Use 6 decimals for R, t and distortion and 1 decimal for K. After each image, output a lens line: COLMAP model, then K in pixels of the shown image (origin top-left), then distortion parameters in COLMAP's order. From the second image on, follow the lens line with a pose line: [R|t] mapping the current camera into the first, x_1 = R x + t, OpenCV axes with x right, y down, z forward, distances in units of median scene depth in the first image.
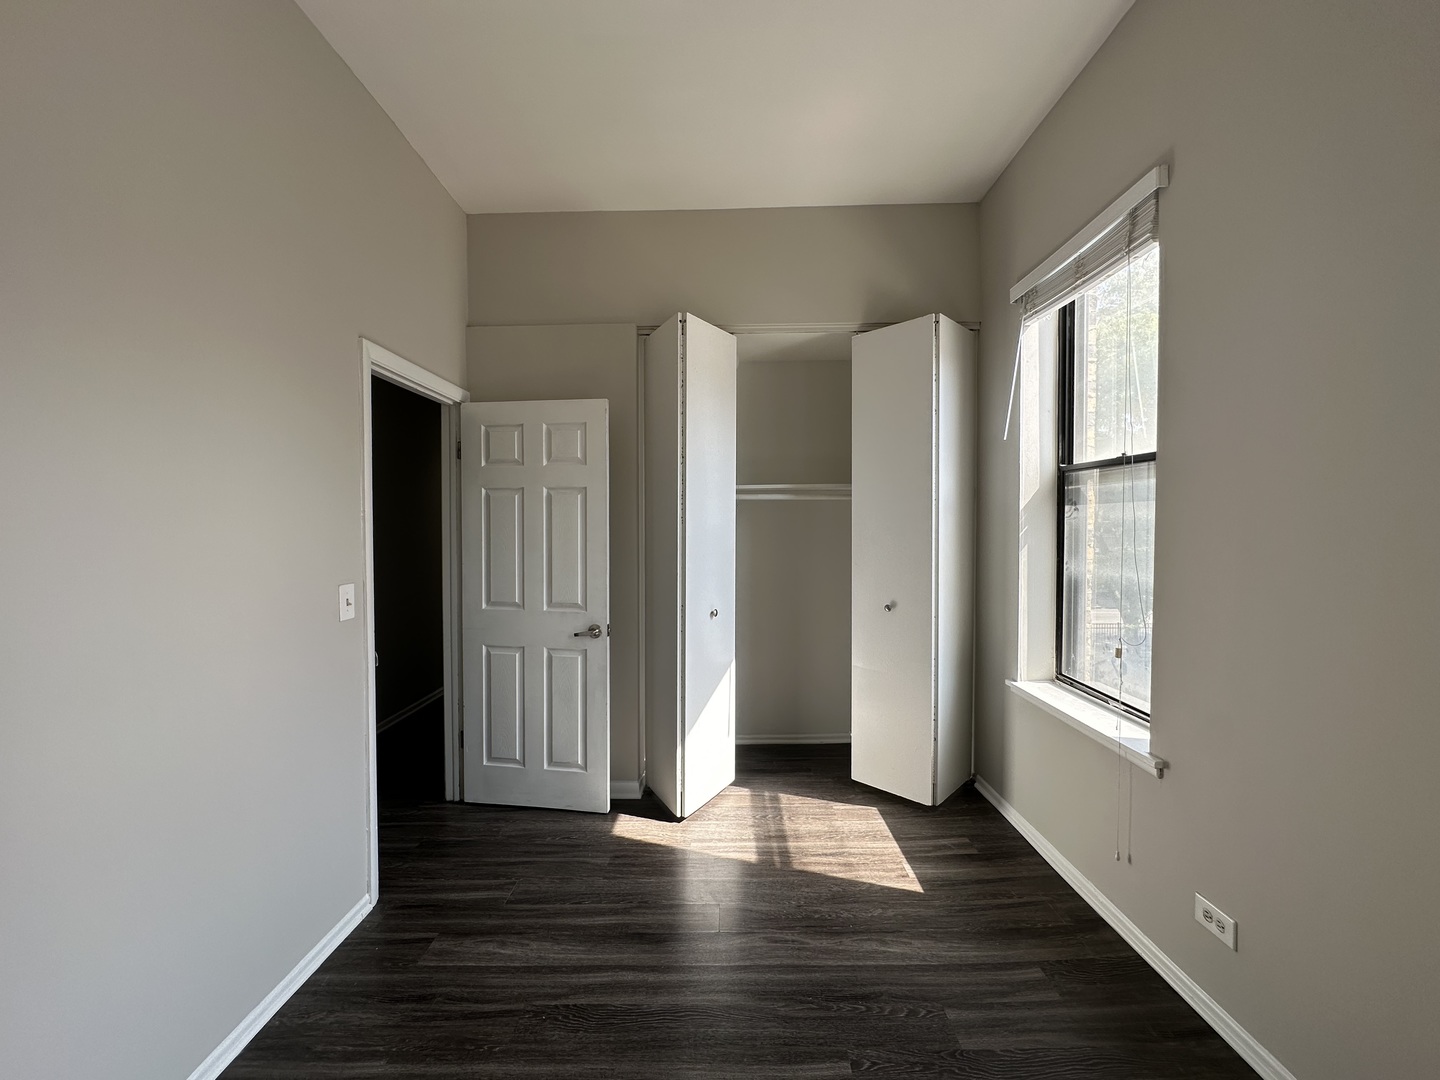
lens RADIAL K [[575.7, 0, 718.7], [0, 575.7, 538.9], [0, 0, 1]] dist [-0.002947, 0.000770]
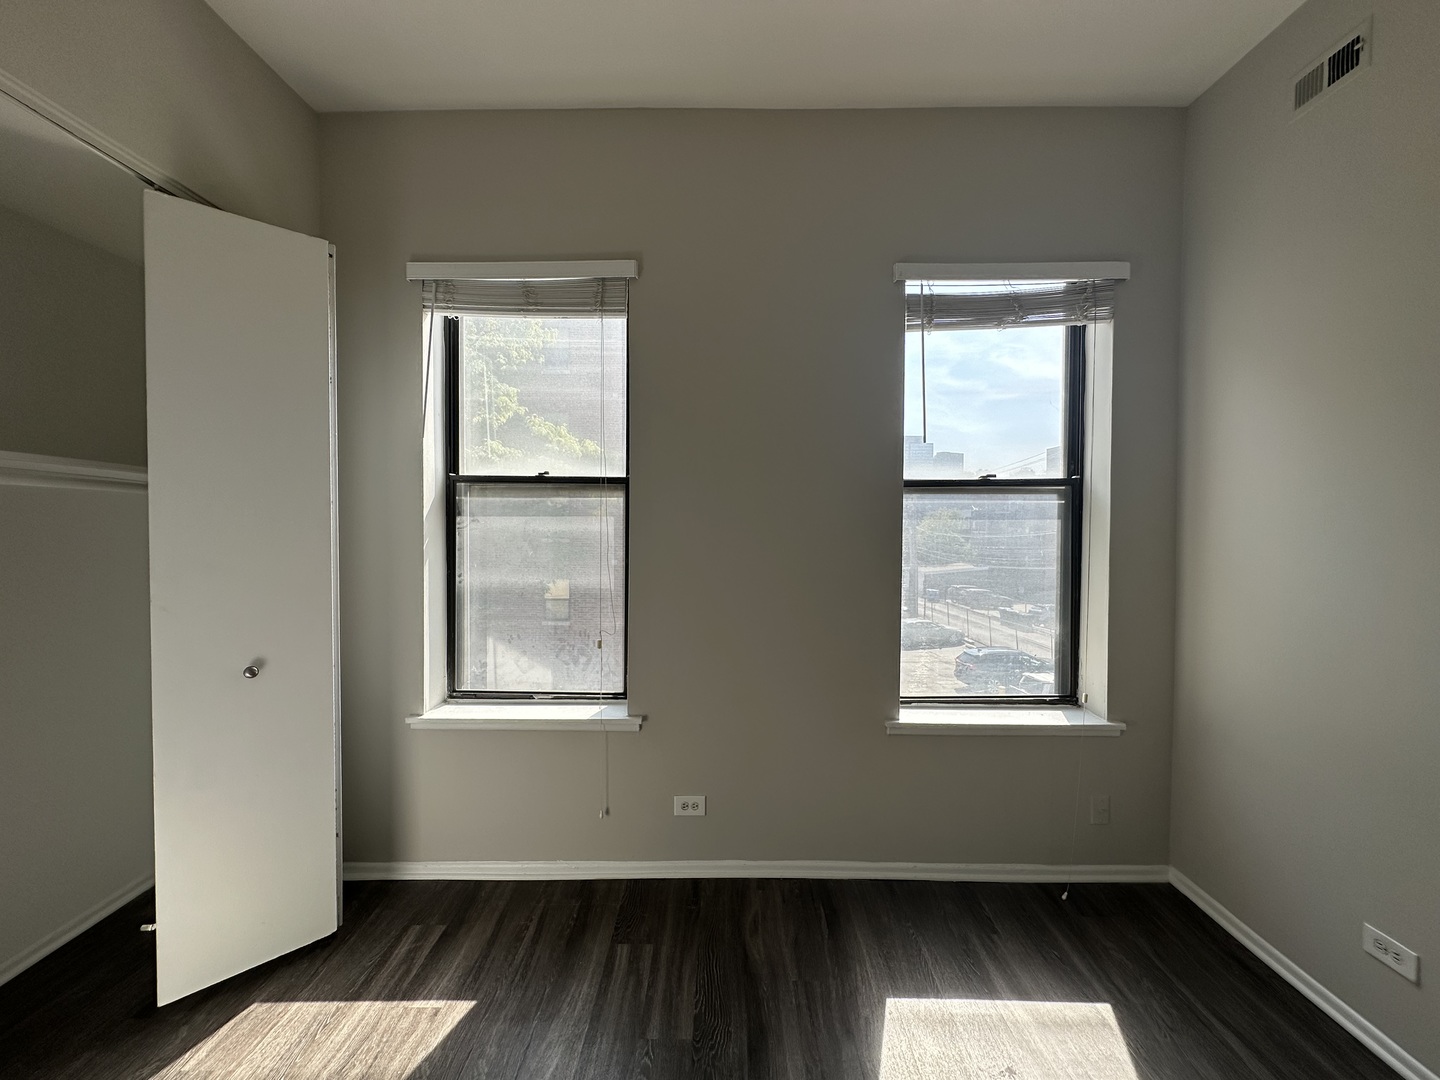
lens RADIAL K [[575.7, 0, 719.4], [0, 575.7, 538.8], [0, 0, 1]] dist [-0.002947, 0.000770]
pose [[-0.002346, -0.012593, 0.999918, -0.386095], [0.024660, 0.999616, 0.012647, -0.022720], [-0.999693, 0.024687, -0.002034, 0.585058]]
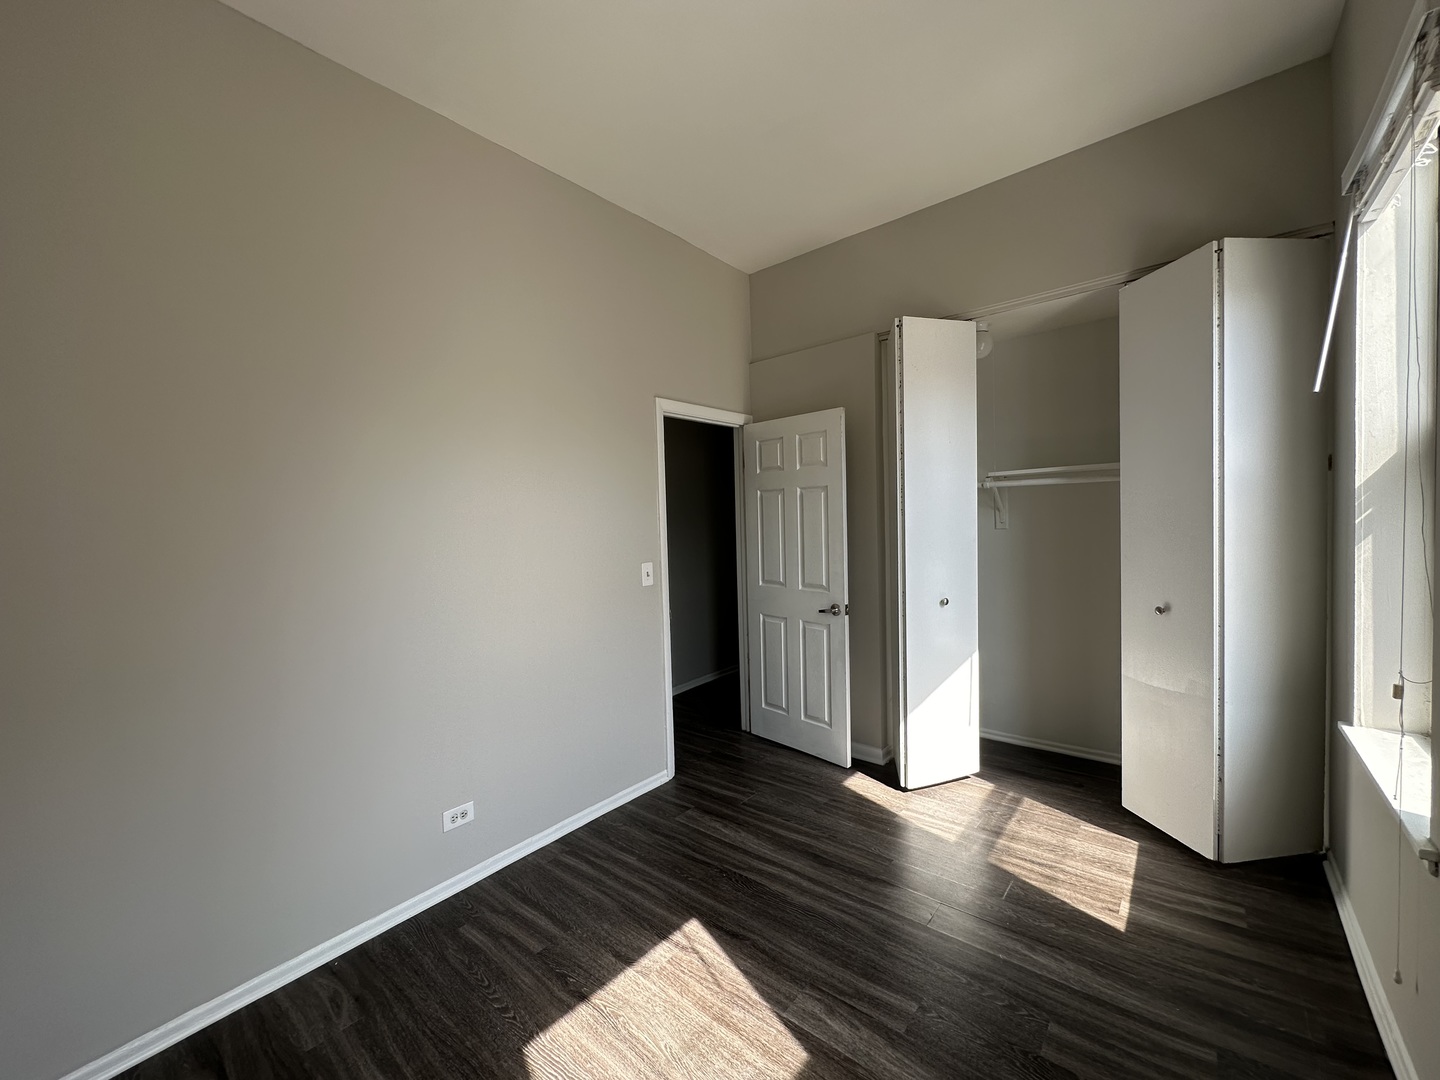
lens RADIAL K [[575.7, 0, 718.6], [0, 575.7, 539.2], [0, 0, 1]] dist [-0.002947, 0.000770]
pose [[0.774797, 0.003616, -0.632200, 0.387065], [0.013147, 0.999675, 0.021830, -0.011524], [0.632074, -0.025225, 0.774498, -0.050727]]
